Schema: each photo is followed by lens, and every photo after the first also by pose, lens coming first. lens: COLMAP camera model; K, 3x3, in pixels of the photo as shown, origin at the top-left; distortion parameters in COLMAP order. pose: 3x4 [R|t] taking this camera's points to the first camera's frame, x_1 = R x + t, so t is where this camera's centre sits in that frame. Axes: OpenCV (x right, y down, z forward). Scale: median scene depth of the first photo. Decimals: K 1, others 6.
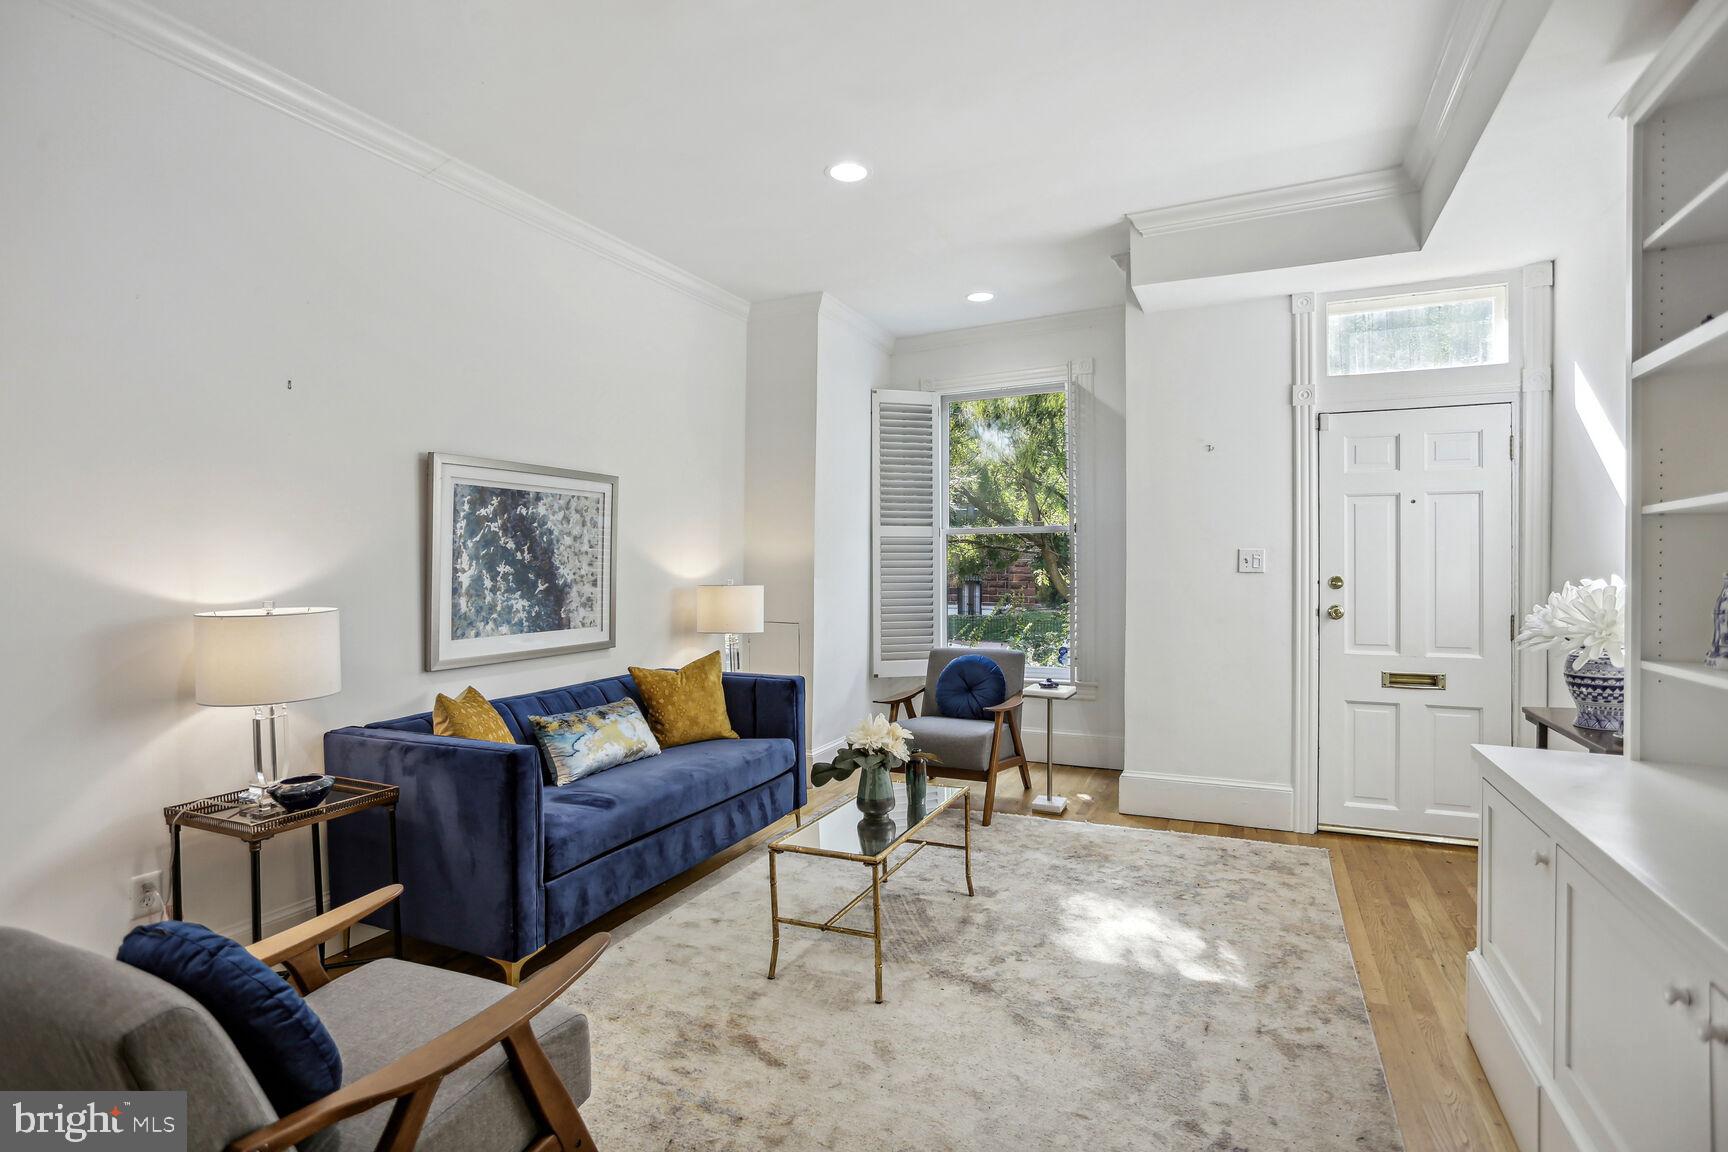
lens RADIAL K [[830.3, 0, 856.5], [0, 830.3, 568.7], [0, 0, 1]] dist [-0.024533, 0.000861]
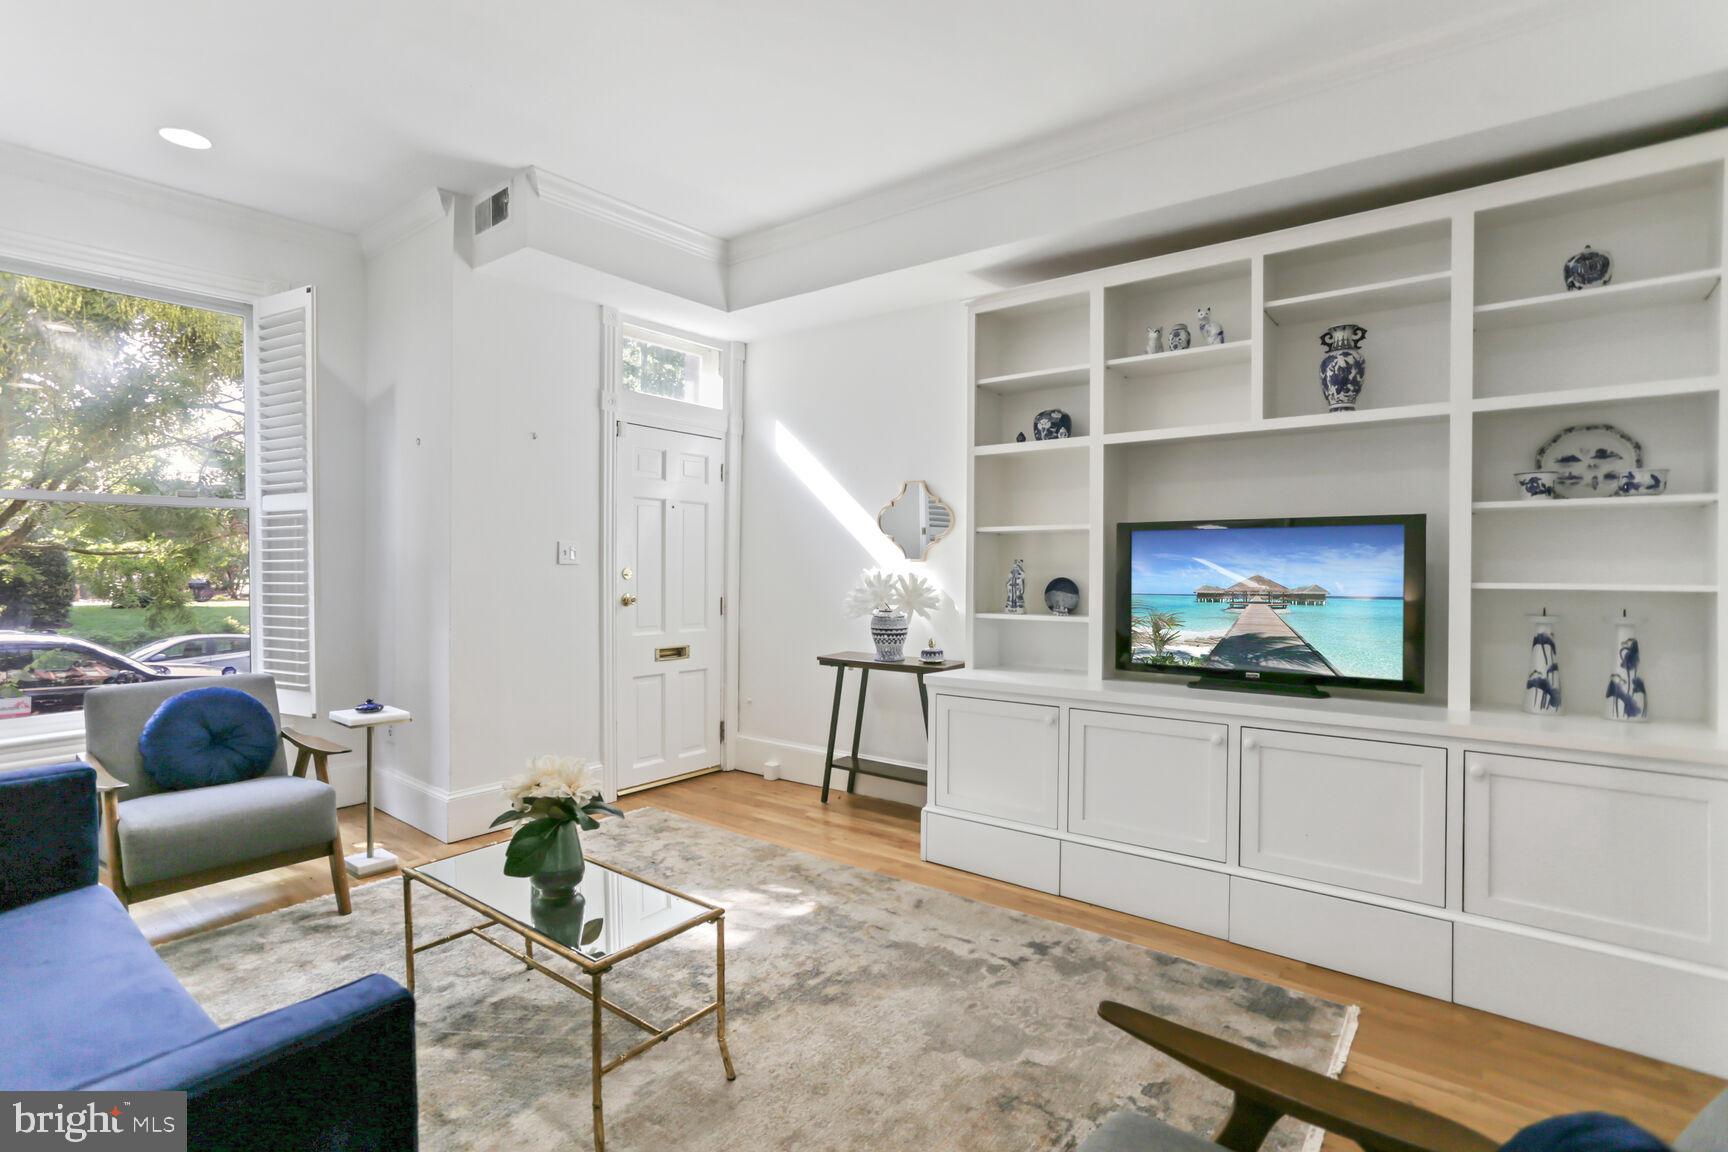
lens RADIAL K [[845.9, 0, 864.0], [0, 845.9, 576.0], [0, 0, 1]] dist [-0.026339, 0.000217]
pose [[0.221945, -0.007441, 0.975031, -0.488425], [-0.008737, 0.999916, 0.009619, 0.006643], [-0.975020, -0.010654, 0.221862, 0.438851]]
